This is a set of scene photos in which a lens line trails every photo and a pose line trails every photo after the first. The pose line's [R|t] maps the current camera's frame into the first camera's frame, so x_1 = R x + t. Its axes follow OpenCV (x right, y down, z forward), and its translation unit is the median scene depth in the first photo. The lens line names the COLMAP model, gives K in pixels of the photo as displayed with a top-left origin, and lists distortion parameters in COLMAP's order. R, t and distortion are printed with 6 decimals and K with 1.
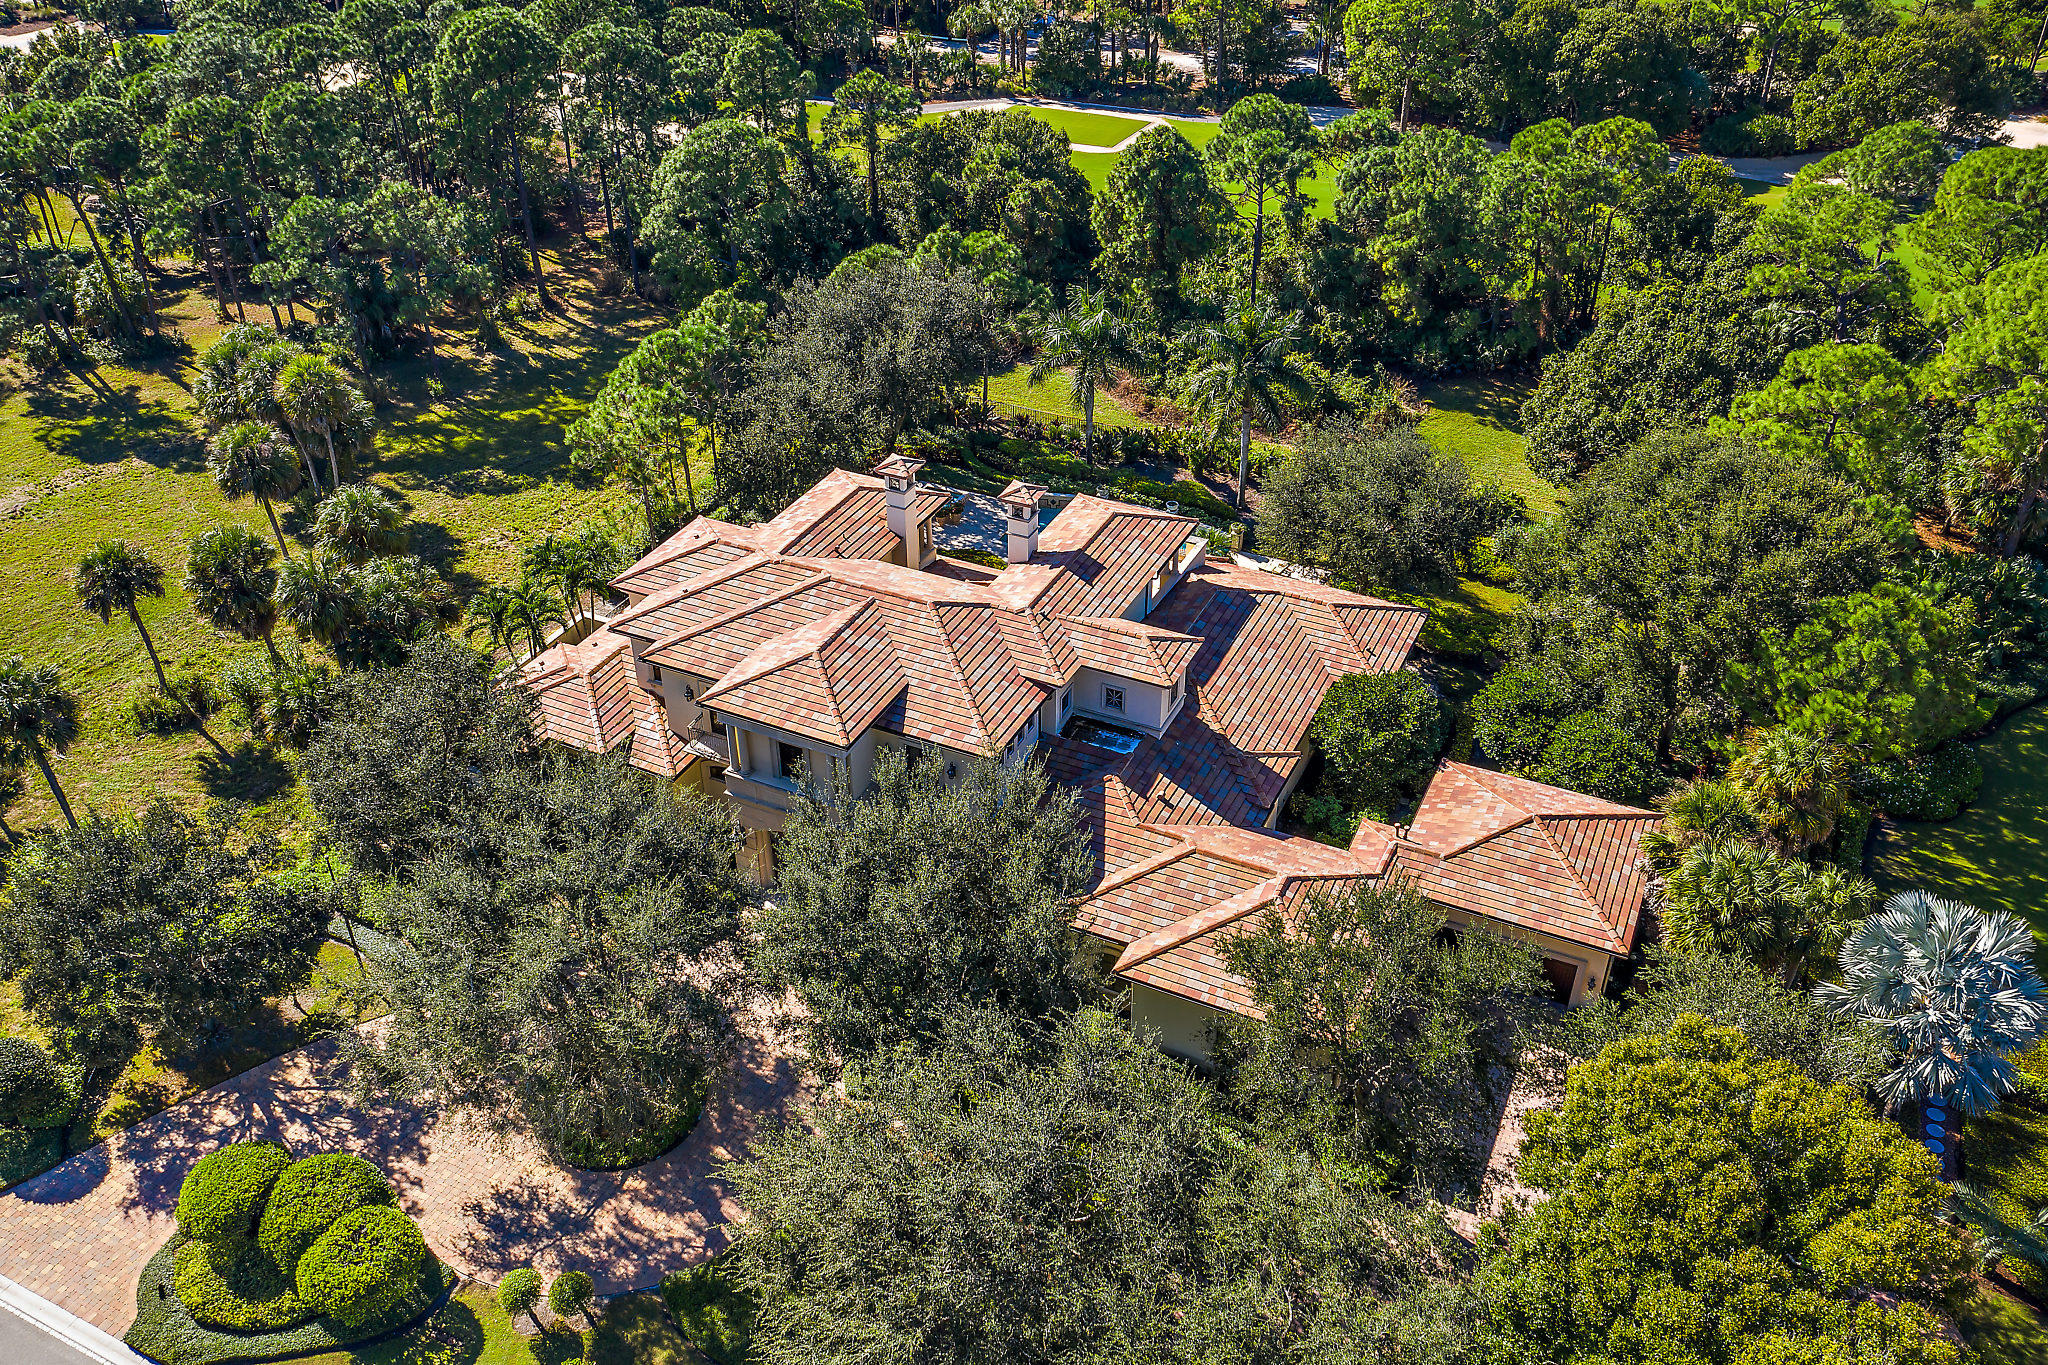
lens RADIAL K [[1644.4, 0, 1024.9], [0, 1644.4, 688.6], [0, 0, 1]] dist [-0.007603, -0.004025]
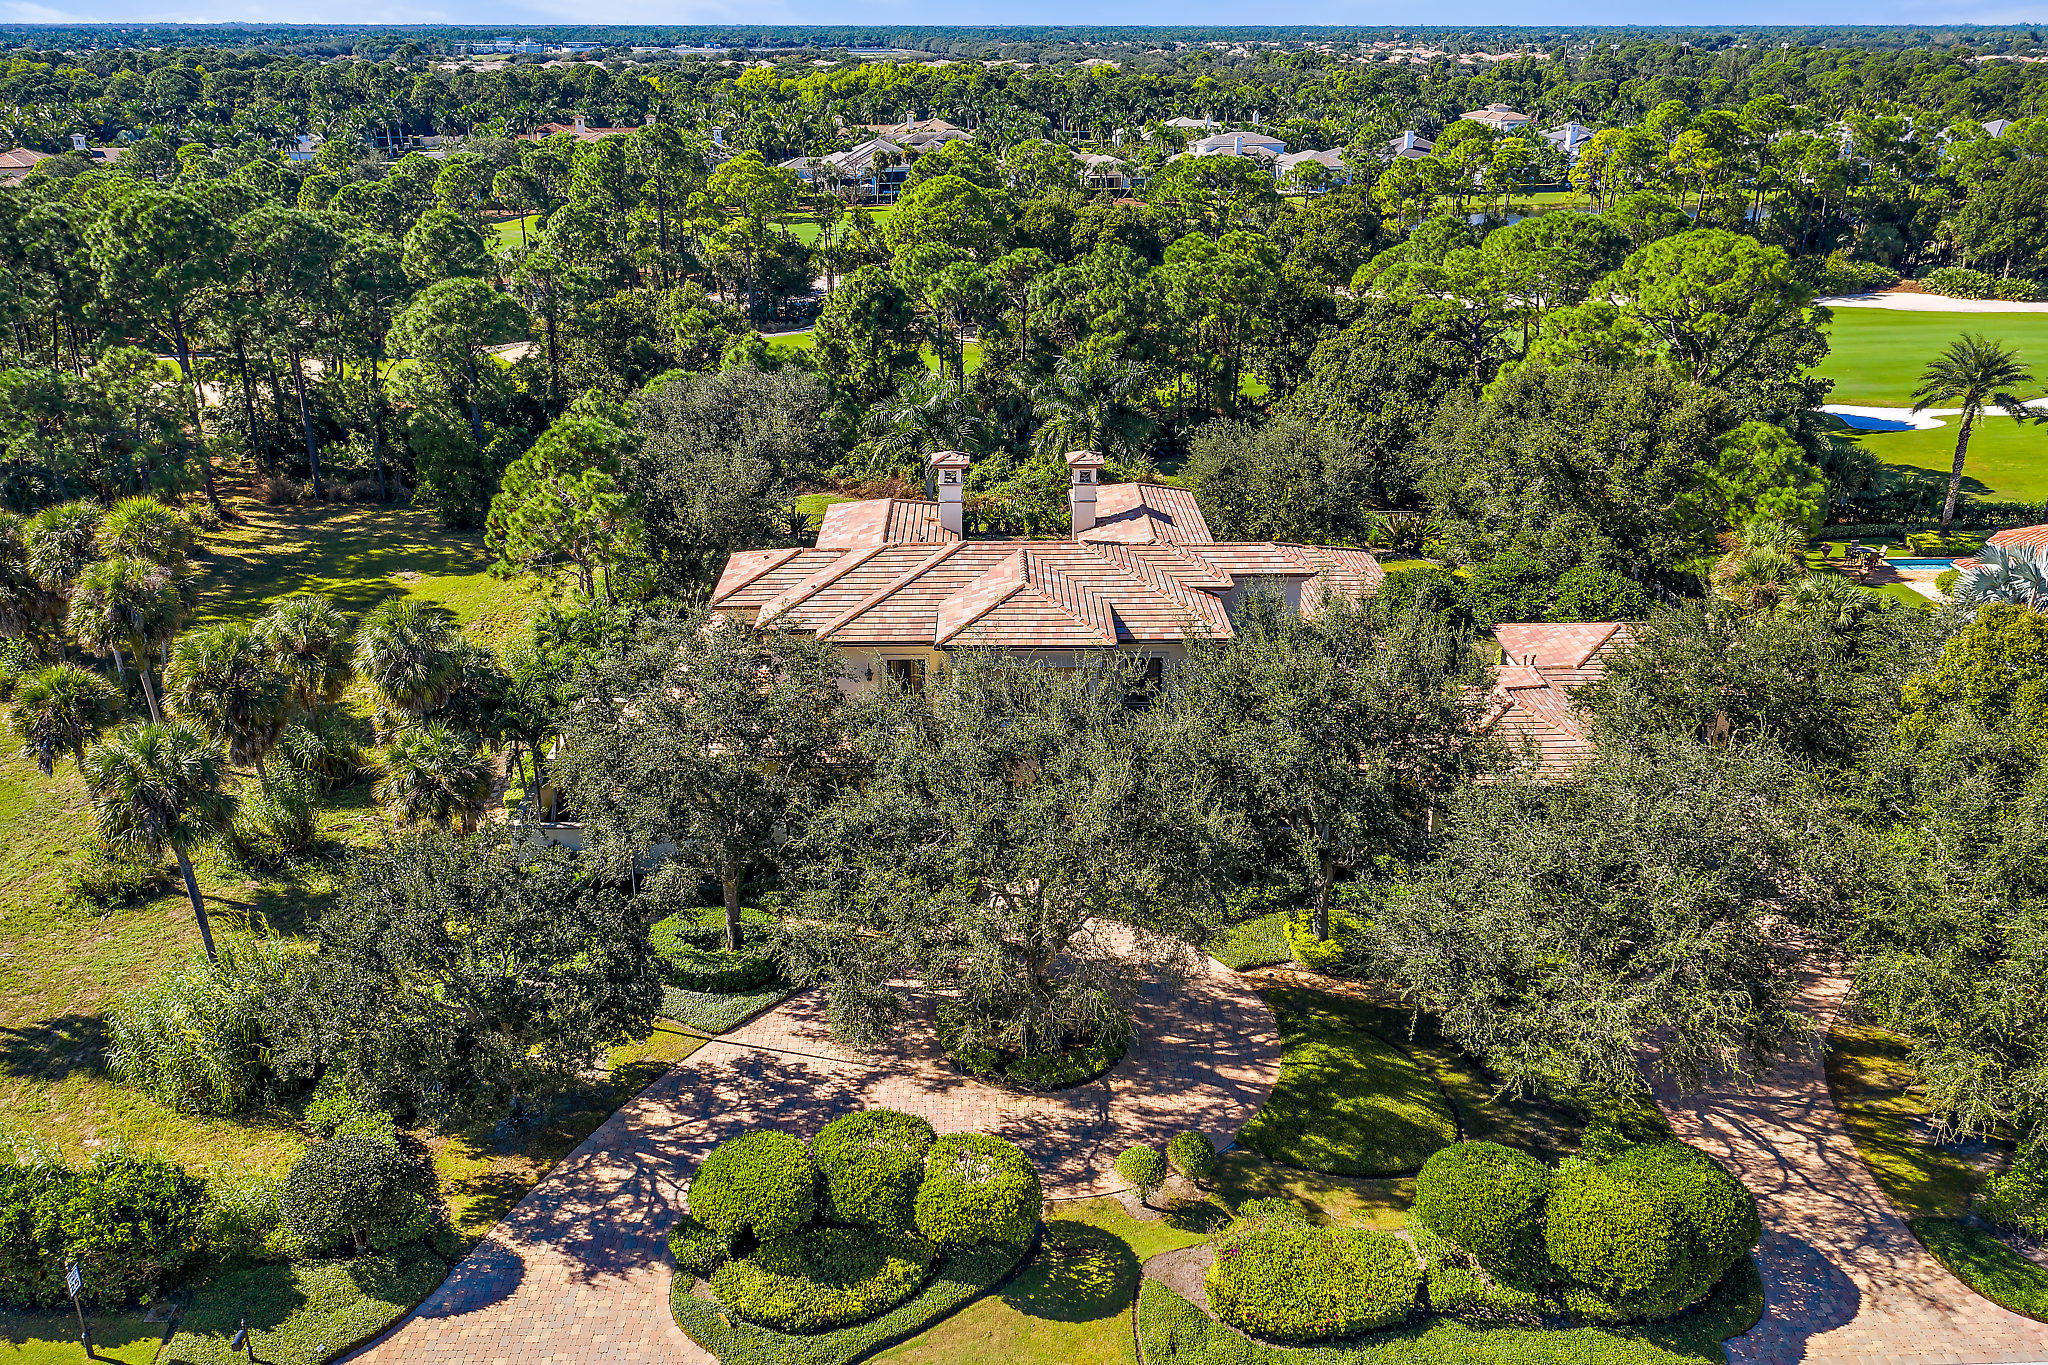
lens RADIAL K [[1644.4, 0, 1019.7], [0, 1644.4, 678.0], [0, 0, 1]] dist [-0.007603, -0.004025]
pose [[0.887781, -0.163238, 0.430347, -0.615850], [0.254280, 0.953302, -0.162961, 0.210193], [-0.383649, 0.254102, 0.887832, 0.141892]]
